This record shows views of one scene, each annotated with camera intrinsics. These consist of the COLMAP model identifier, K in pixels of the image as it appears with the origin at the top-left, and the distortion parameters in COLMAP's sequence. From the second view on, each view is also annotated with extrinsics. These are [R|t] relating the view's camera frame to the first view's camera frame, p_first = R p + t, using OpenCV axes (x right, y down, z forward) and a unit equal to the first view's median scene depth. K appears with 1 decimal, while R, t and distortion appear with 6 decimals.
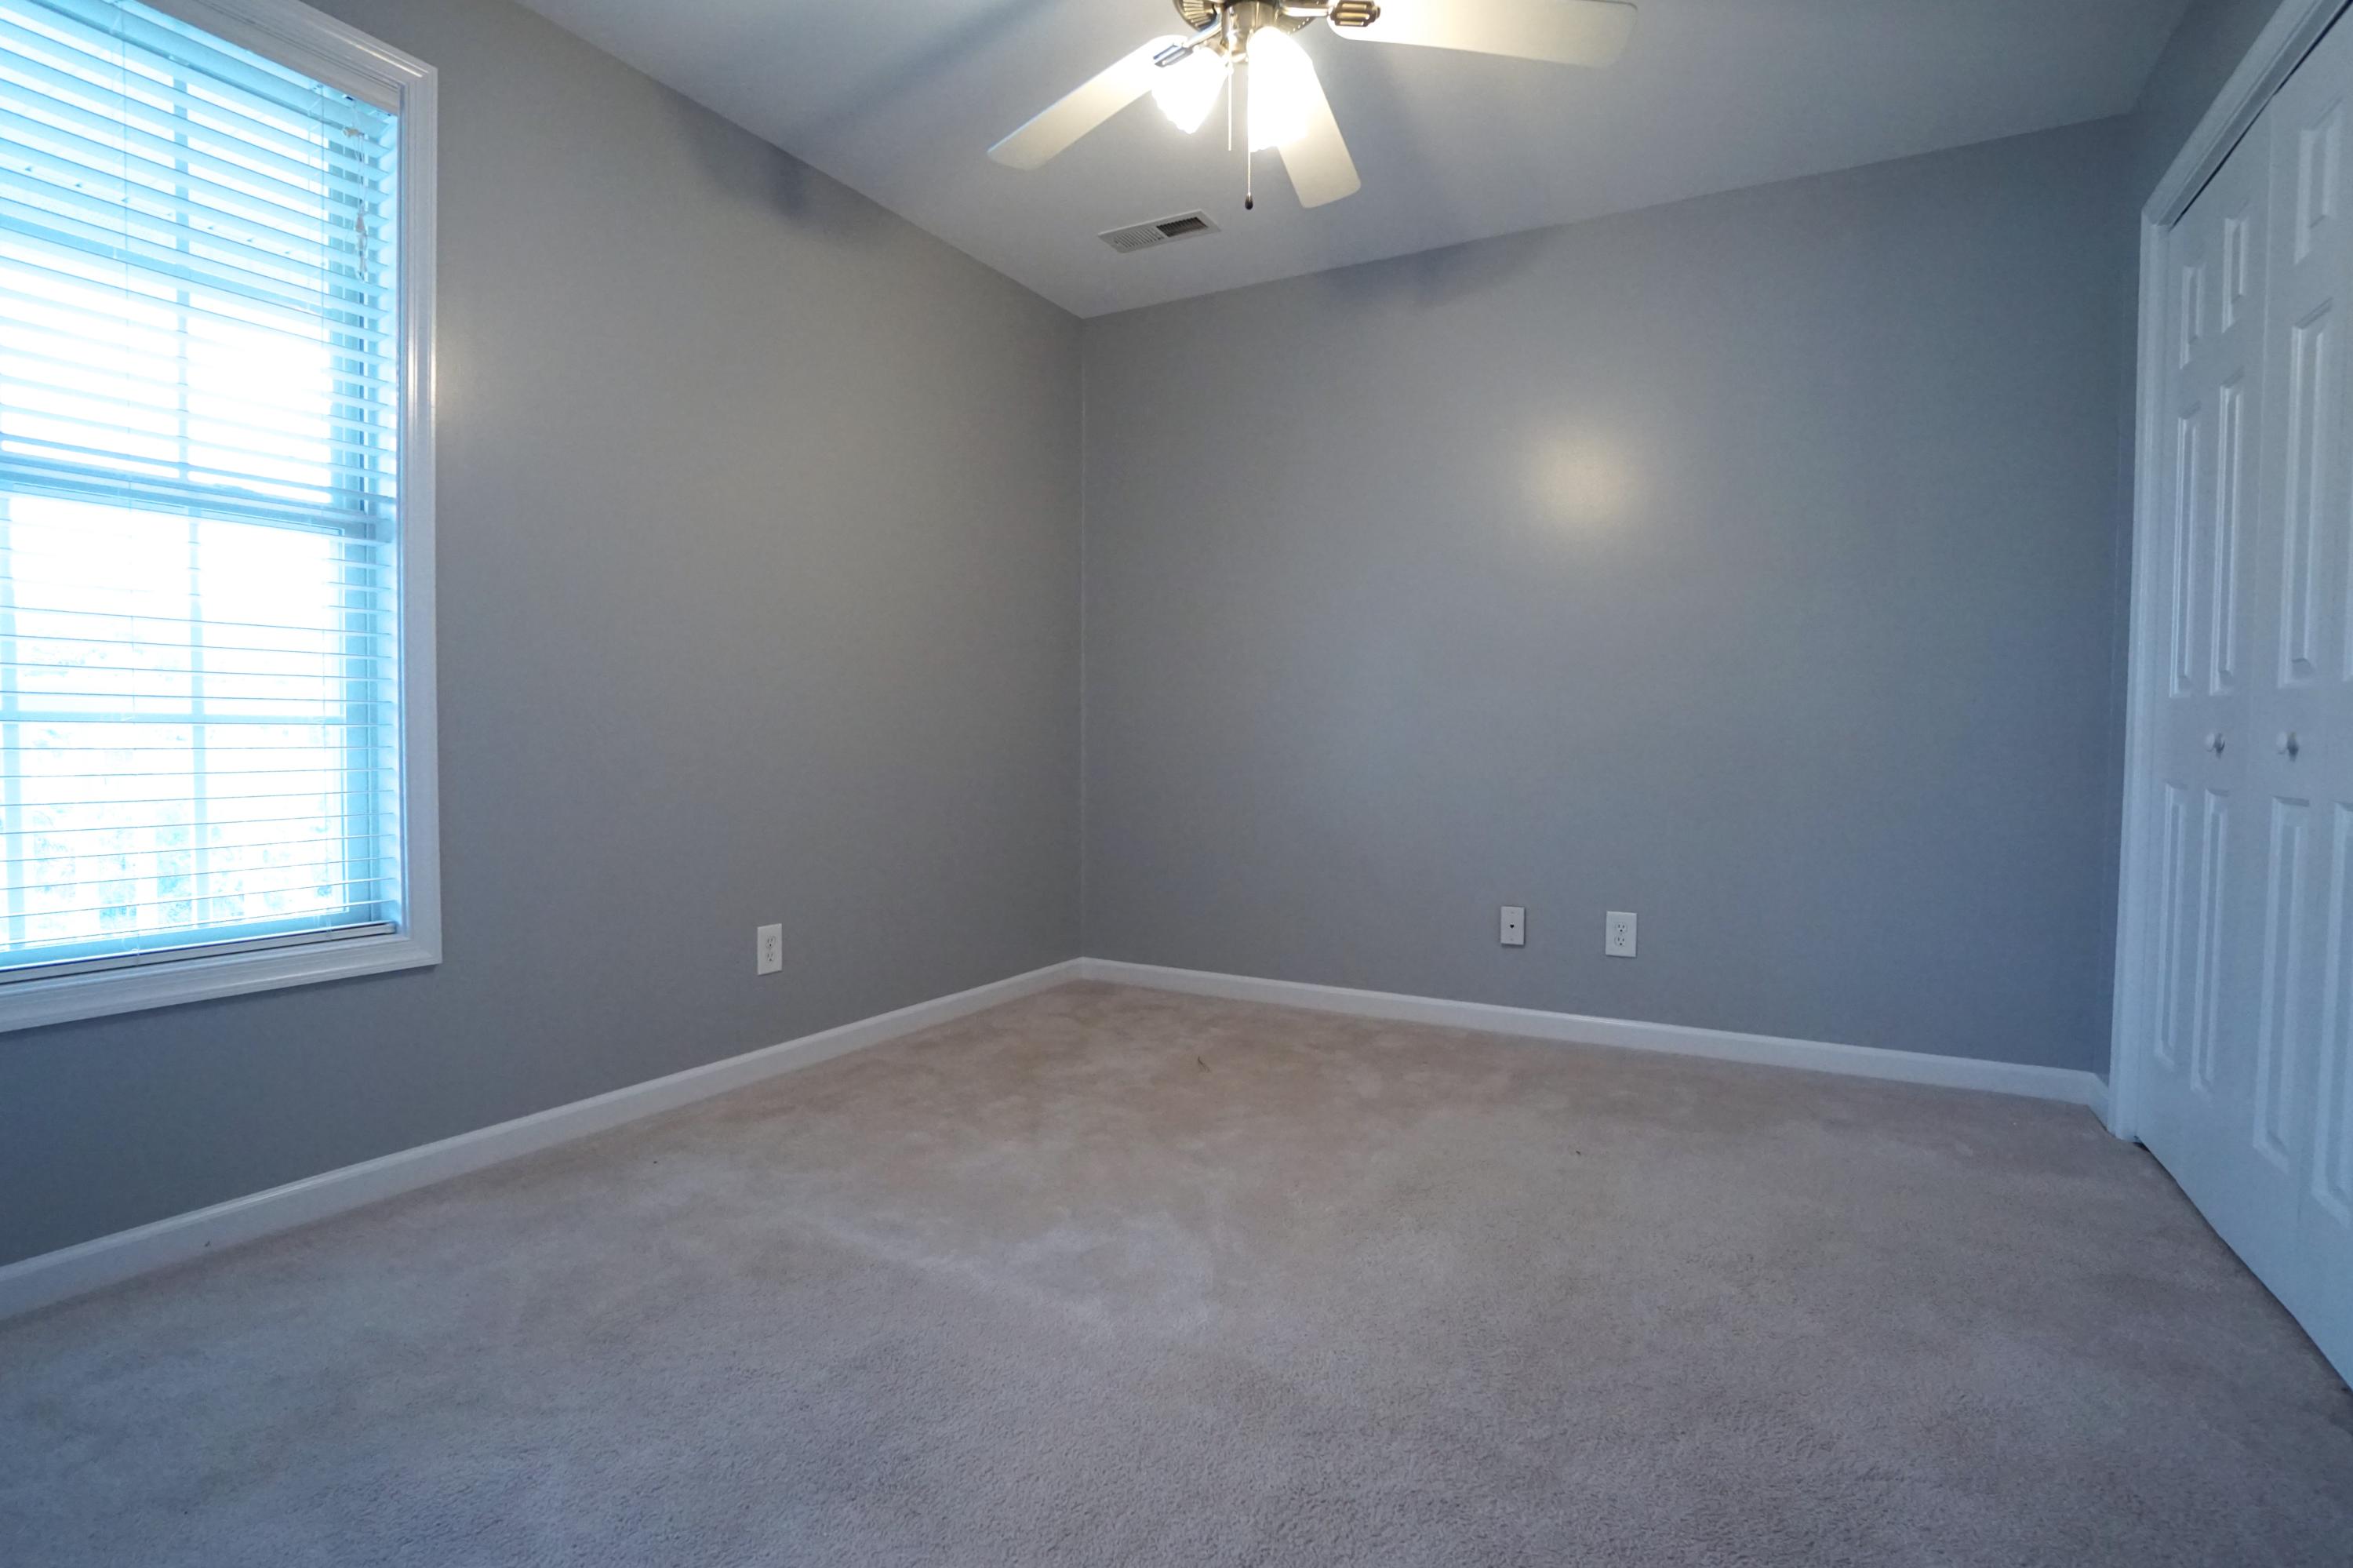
lens RADIAL K [[1129.0, 0, 1176.5], [0, 1129.0, 784.0], [0, 0, 1]] dist [-0.054521, 0.015968]
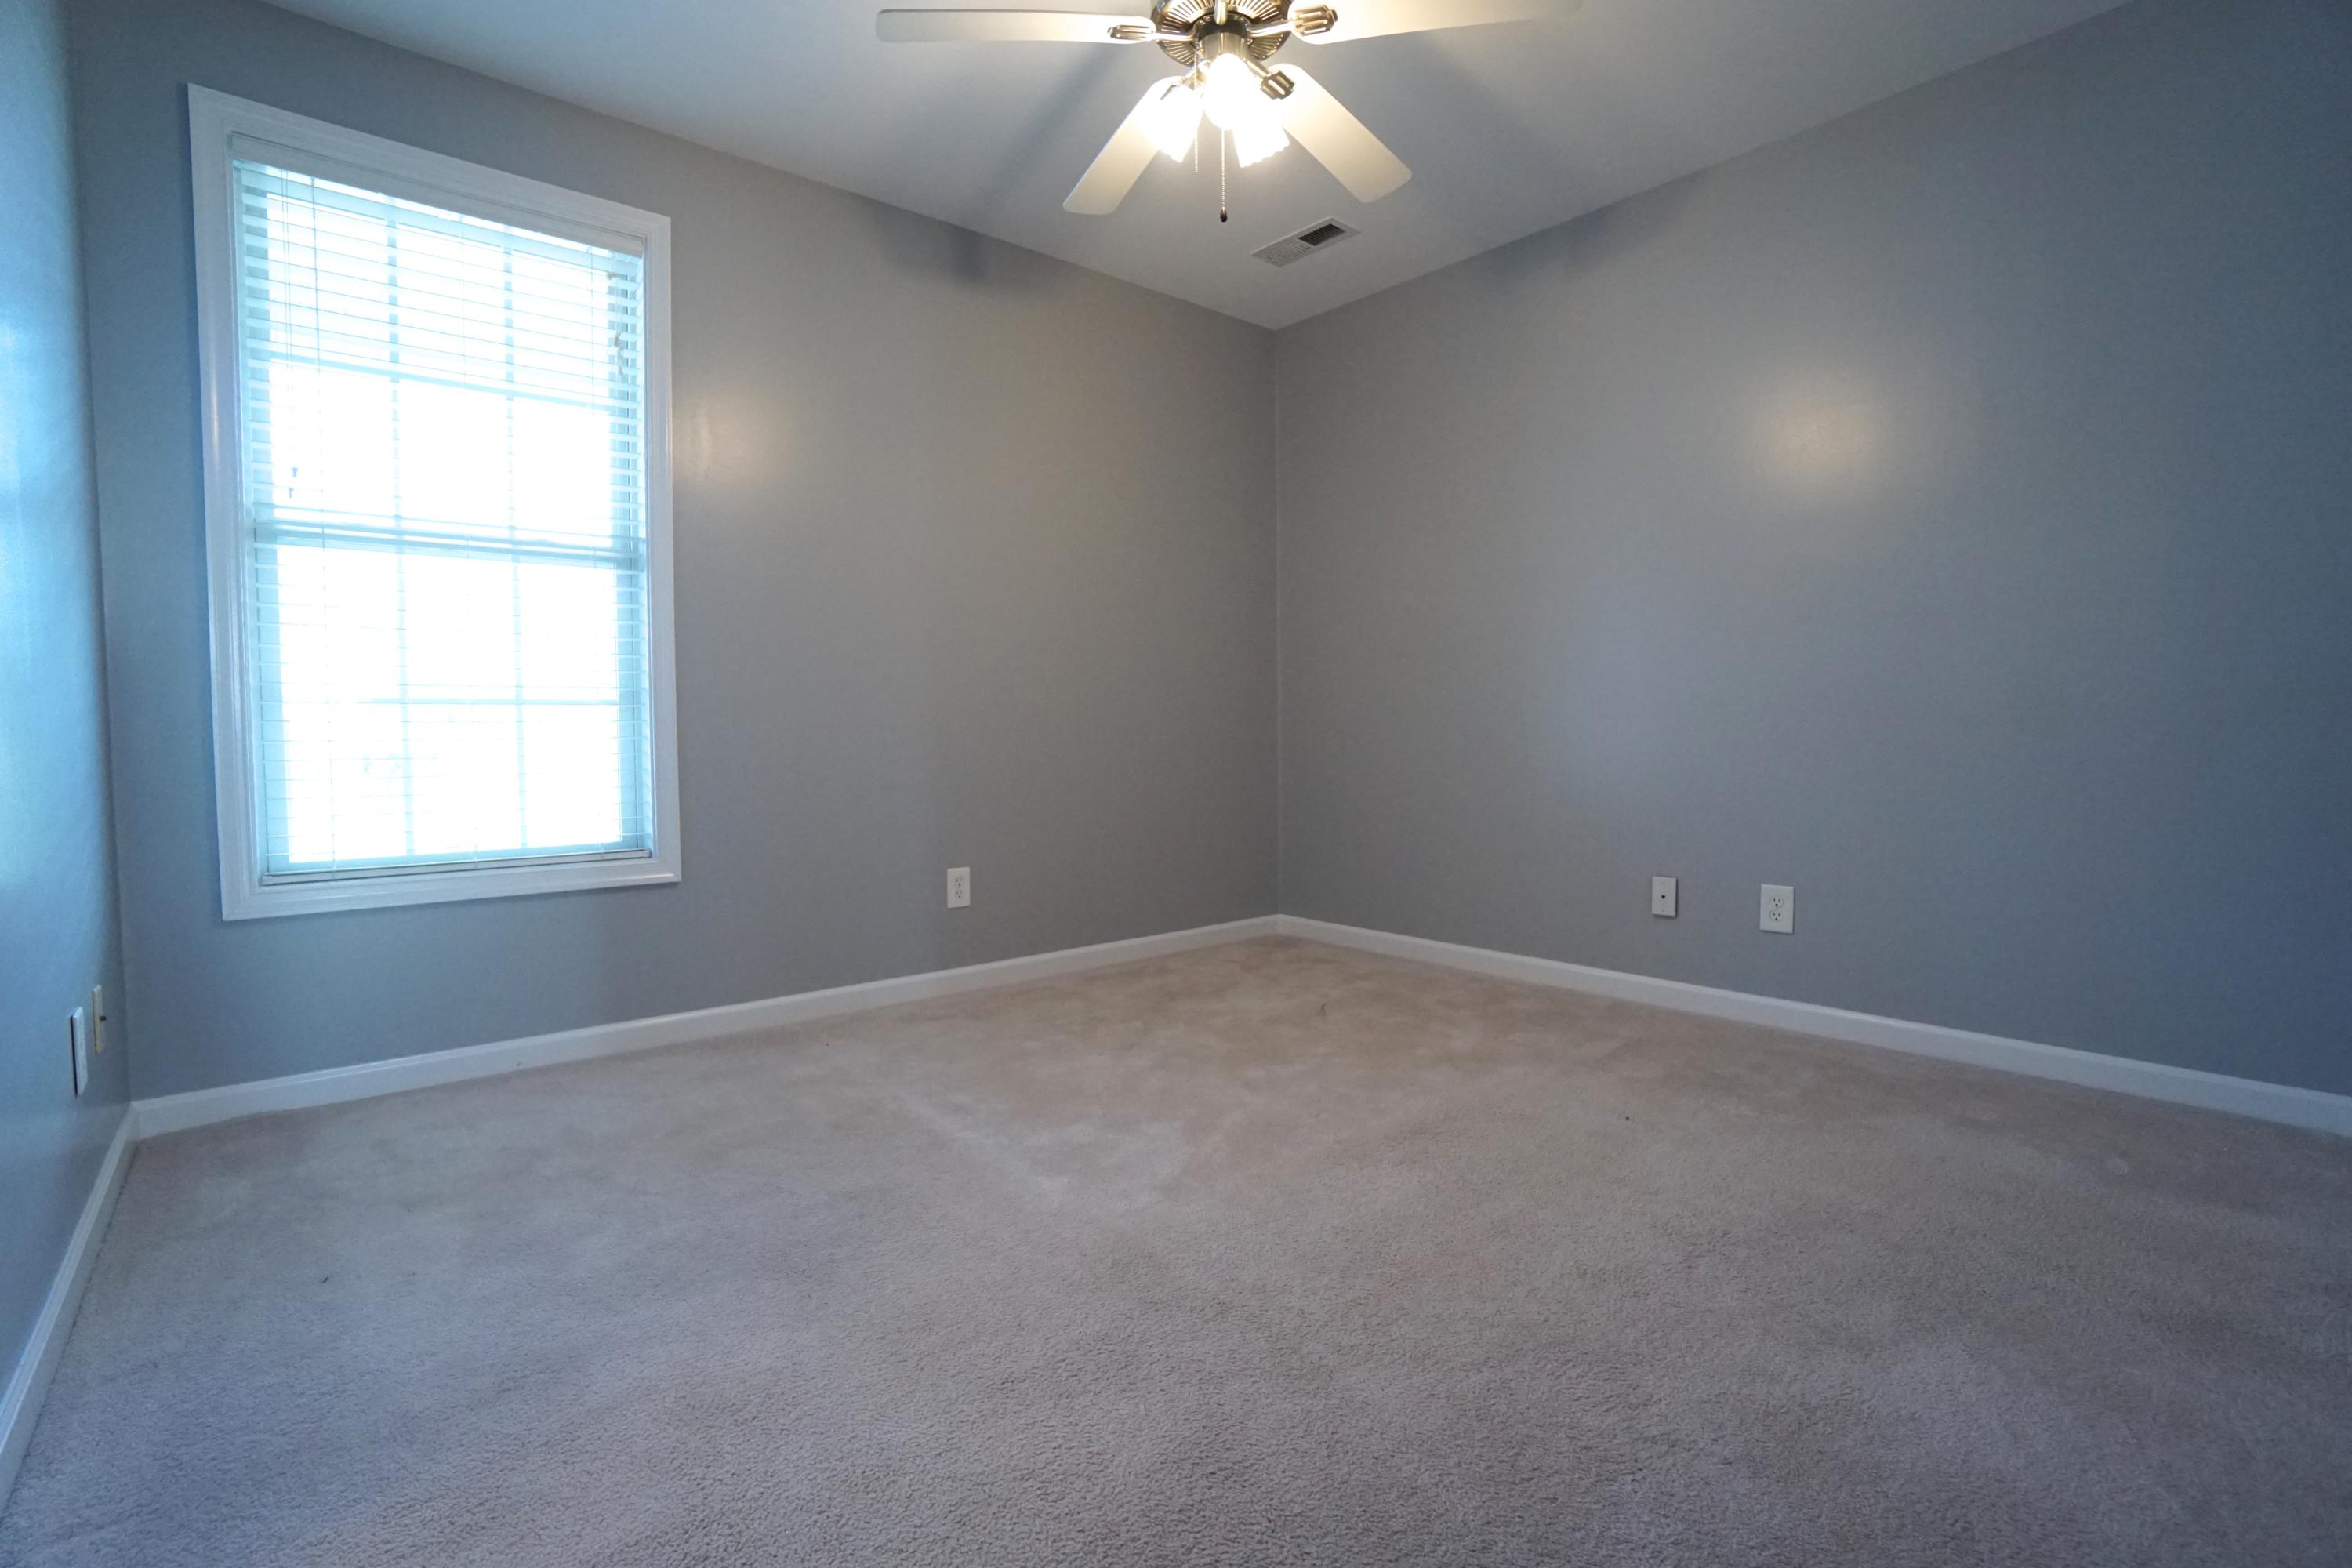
lens RADIAL K [[1057.6, 0, 1186.5], [0, 1057.6, 782.5], [0, 0, 1]] dist [-0.063453, 0.022739]
pose [[0.941520, 0.004242, -0.336930, 0.307366], [-0.000317, 0.999931, 0.011706, 0.023866], [0.336957, -0.010915, 0.941457, 0.007195]]
